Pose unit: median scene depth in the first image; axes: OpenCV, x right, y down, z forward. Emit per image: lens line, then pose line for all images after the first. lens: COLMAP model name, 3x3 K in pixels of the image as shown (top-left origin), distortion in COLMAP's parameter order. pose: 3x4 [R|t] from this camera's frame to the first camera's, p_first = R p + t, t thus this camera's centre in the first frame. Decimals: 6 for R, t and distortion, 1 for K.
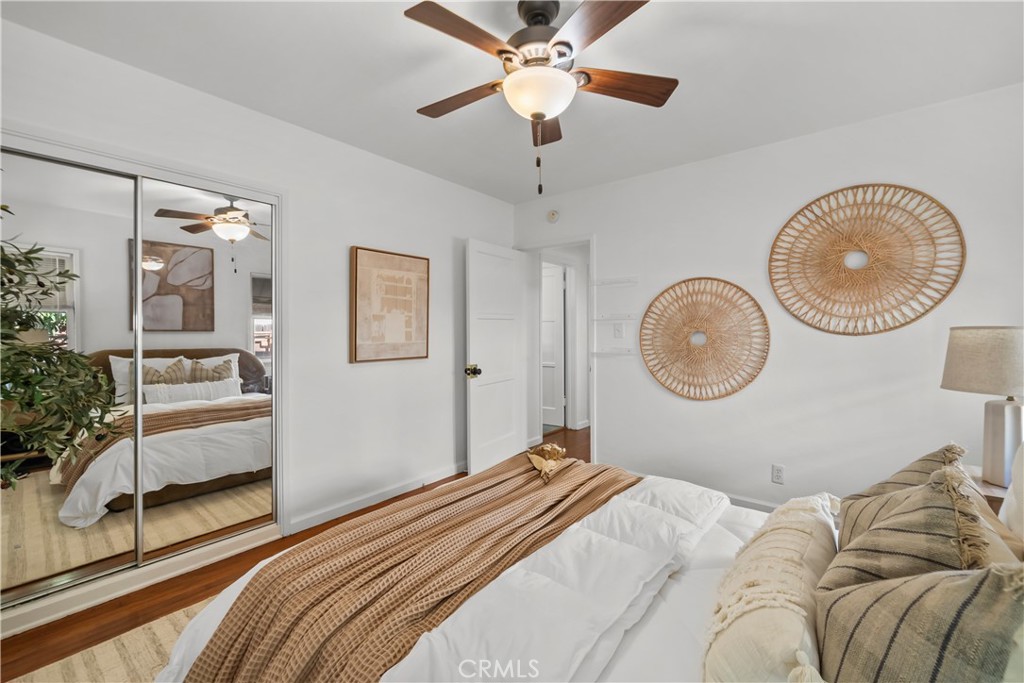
lens RADIAL K [[410.1, 0, 514.6], [0, 410.1, 333.9], [0, 0, 1]] dist [-0.001913, -0.000310]
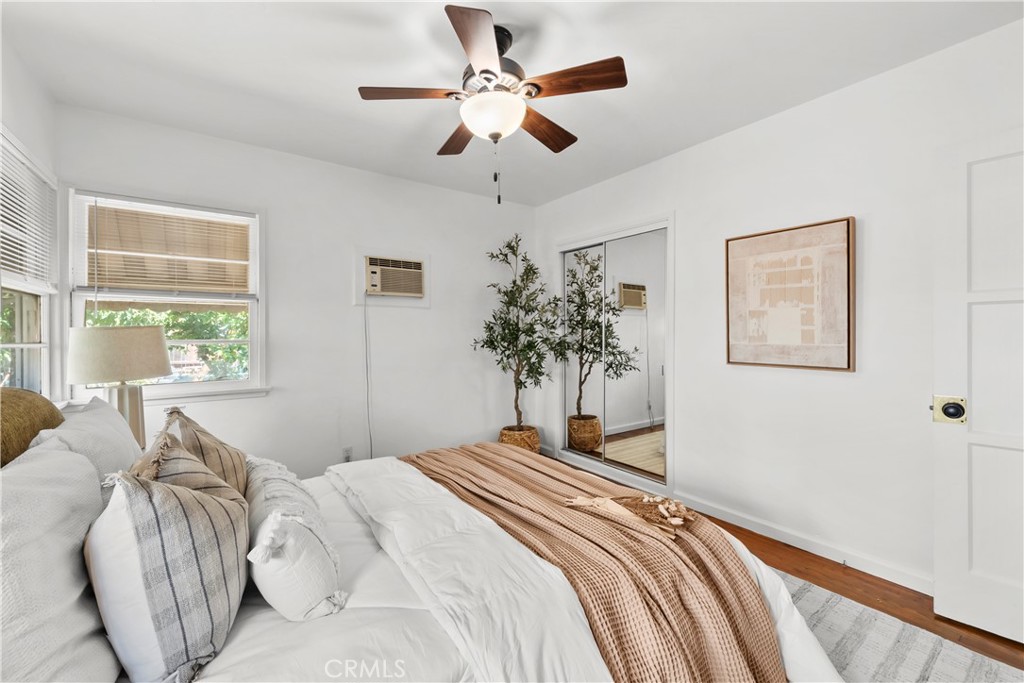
lens RADIAL K [[423.7, 0, 516.7], [0, 423.7, 334.1], [0, 0, 1]] dist [-0.000724, -0.000097]
pose [[-0.249865, 0.008411, -0.968244, 0.636507], [-0.006037, 0.999929, 0.010244, -0.003813], [0.968262, 0.008405, -0.249797, 0.739380]]
